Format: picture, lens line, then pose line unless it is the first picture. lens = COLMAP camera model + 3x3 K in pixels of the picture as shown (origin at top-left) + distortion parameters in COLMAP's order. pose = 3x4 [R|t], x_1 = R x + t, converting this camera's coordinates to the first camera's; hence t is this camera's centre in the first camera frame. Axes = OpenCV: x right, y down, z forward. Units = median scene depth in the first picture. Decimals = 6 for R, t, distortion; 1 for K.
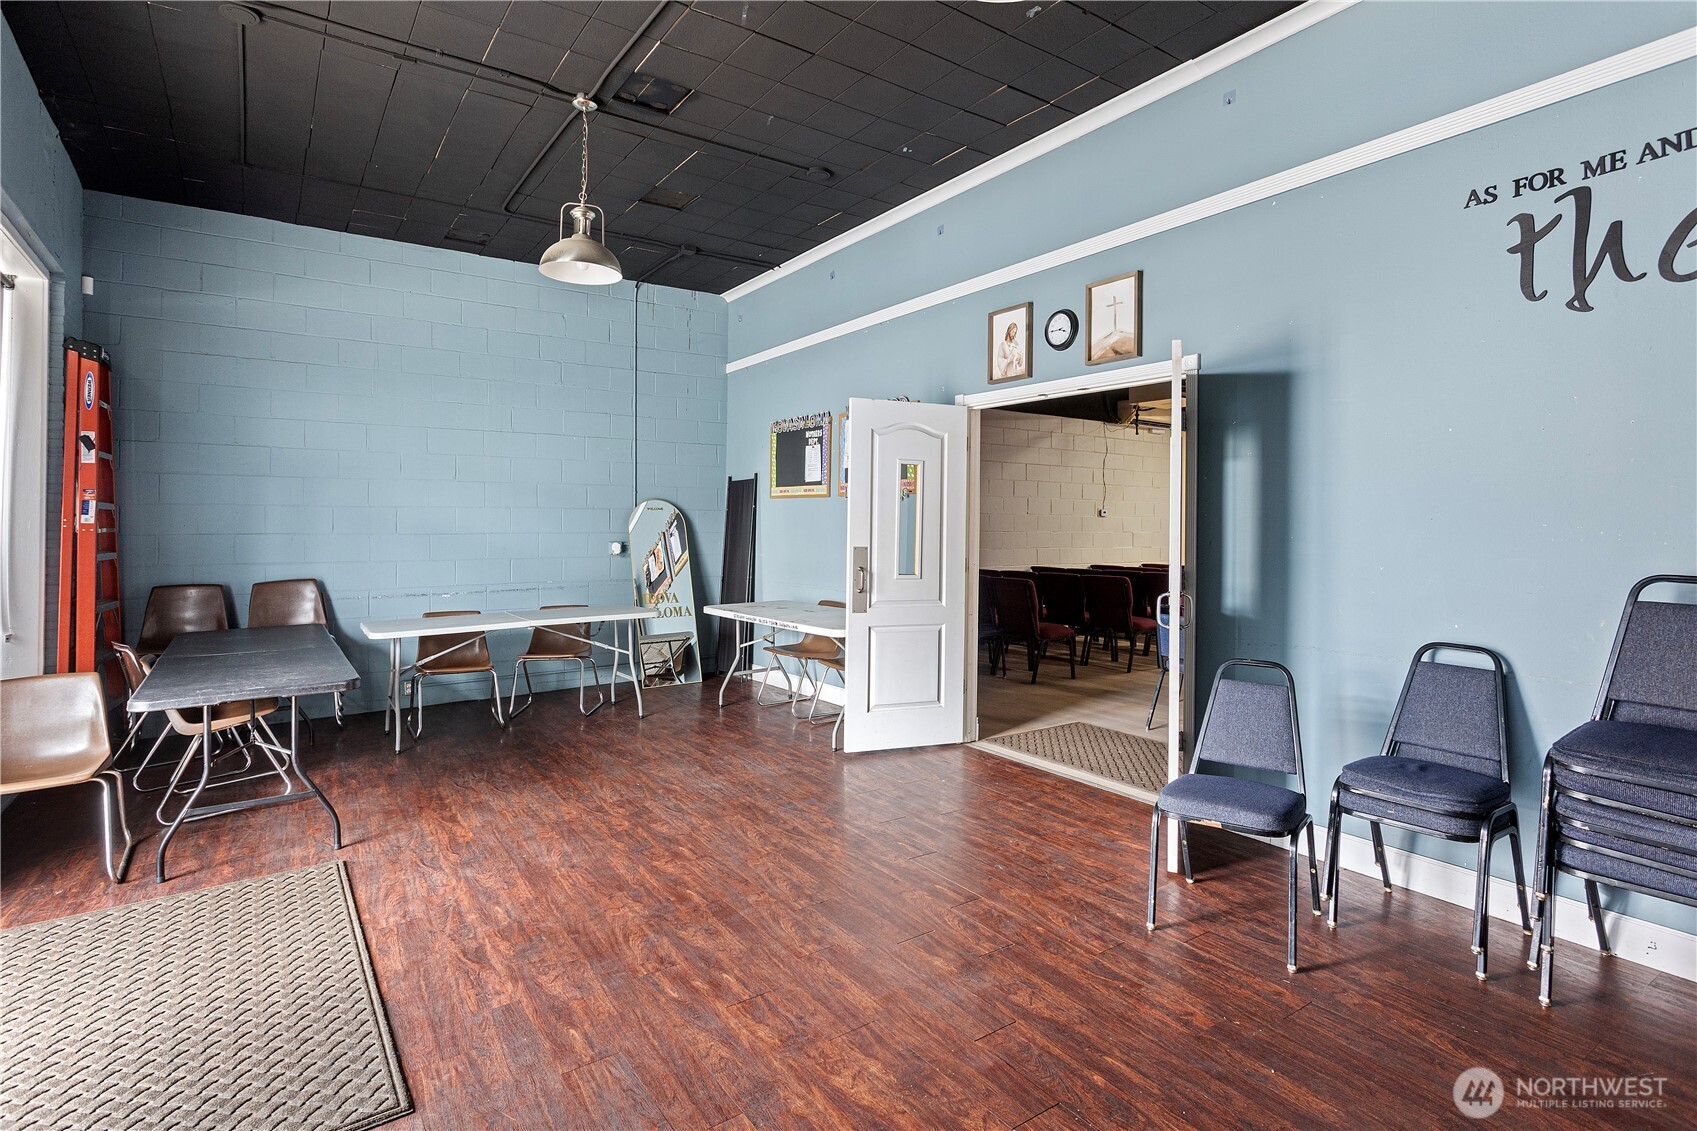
lens RADIAL K [[842.5, 0, 847.5], [0, 842.5, 523.3], [0, 0, 1]] dist [-0.016983, -0.000417]
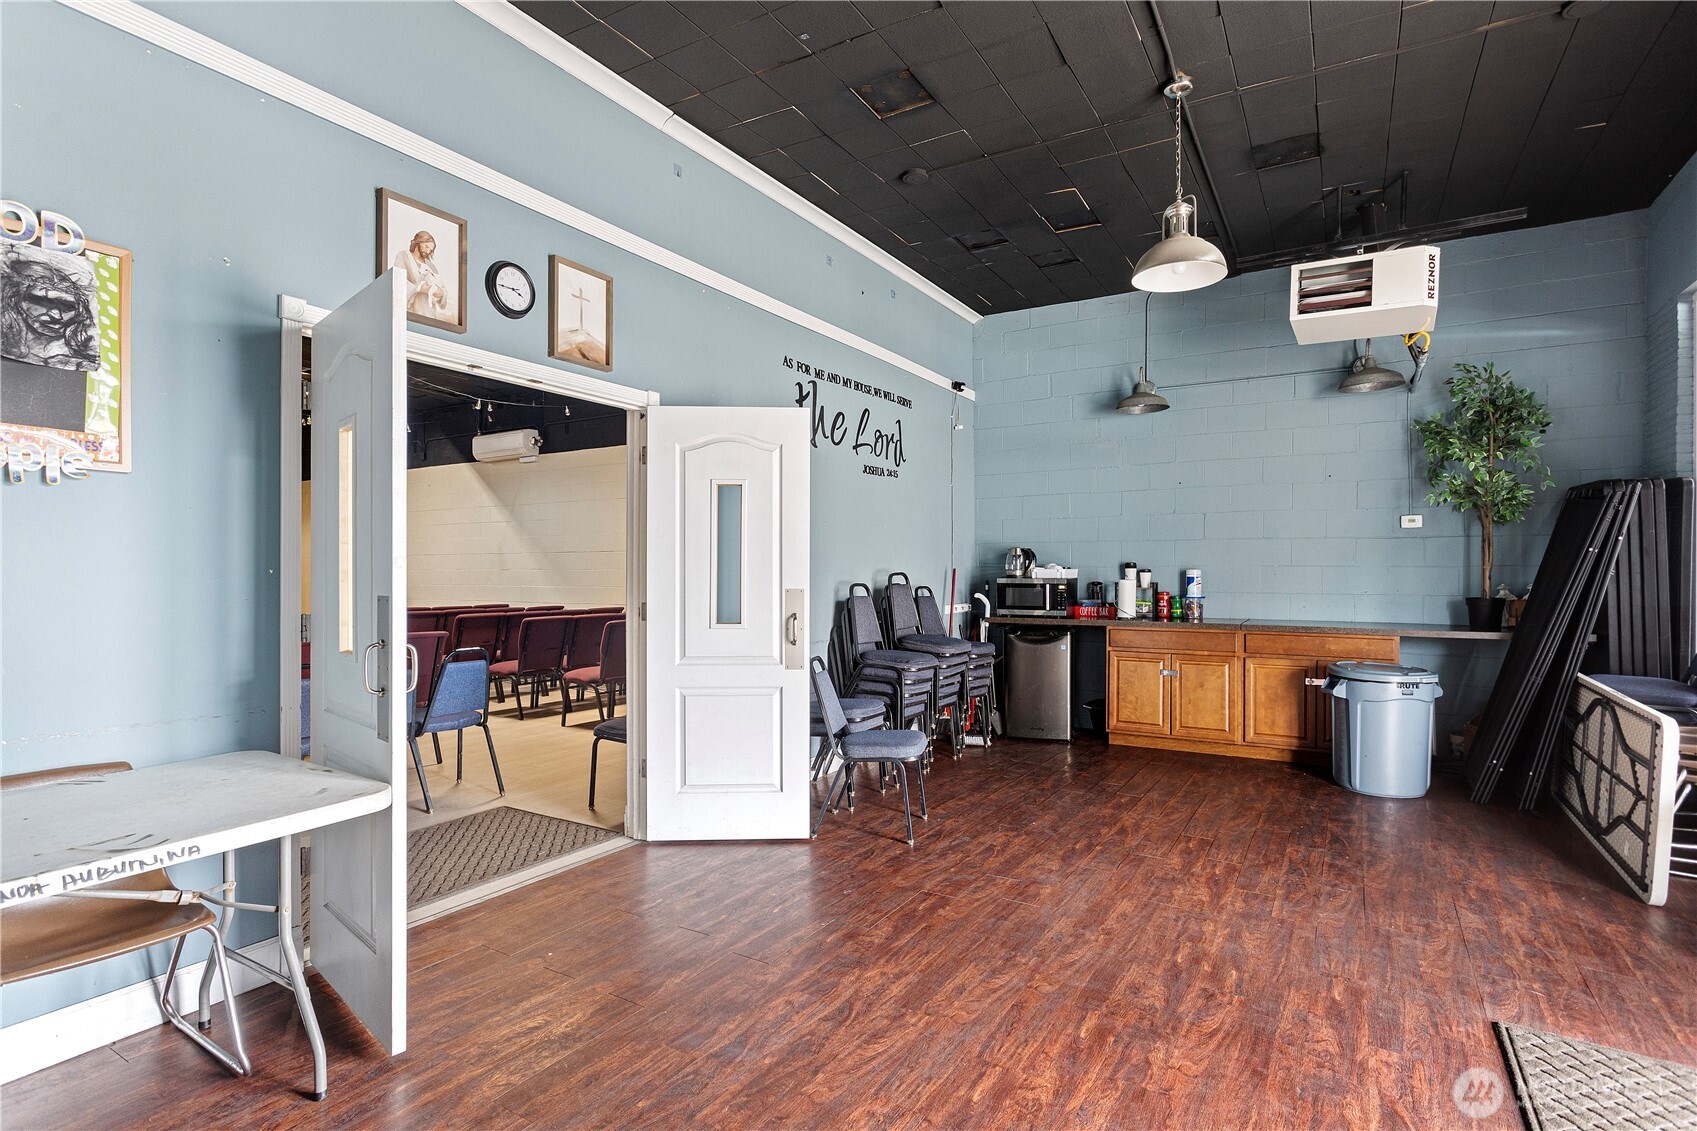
lens RADIAL K [[842.5, 0, 847.0], [0, 842.5, 569.1], [0, 0, 1]] dist [-0.016983, -0.000417]
pose [[-0.411187, -0.003340, 0.911545, -0.895342], [-0.005723, 0.999983, 0.001082, 0.021843], [-0.911533, -0.004772, -0.411199, 1.711110]]
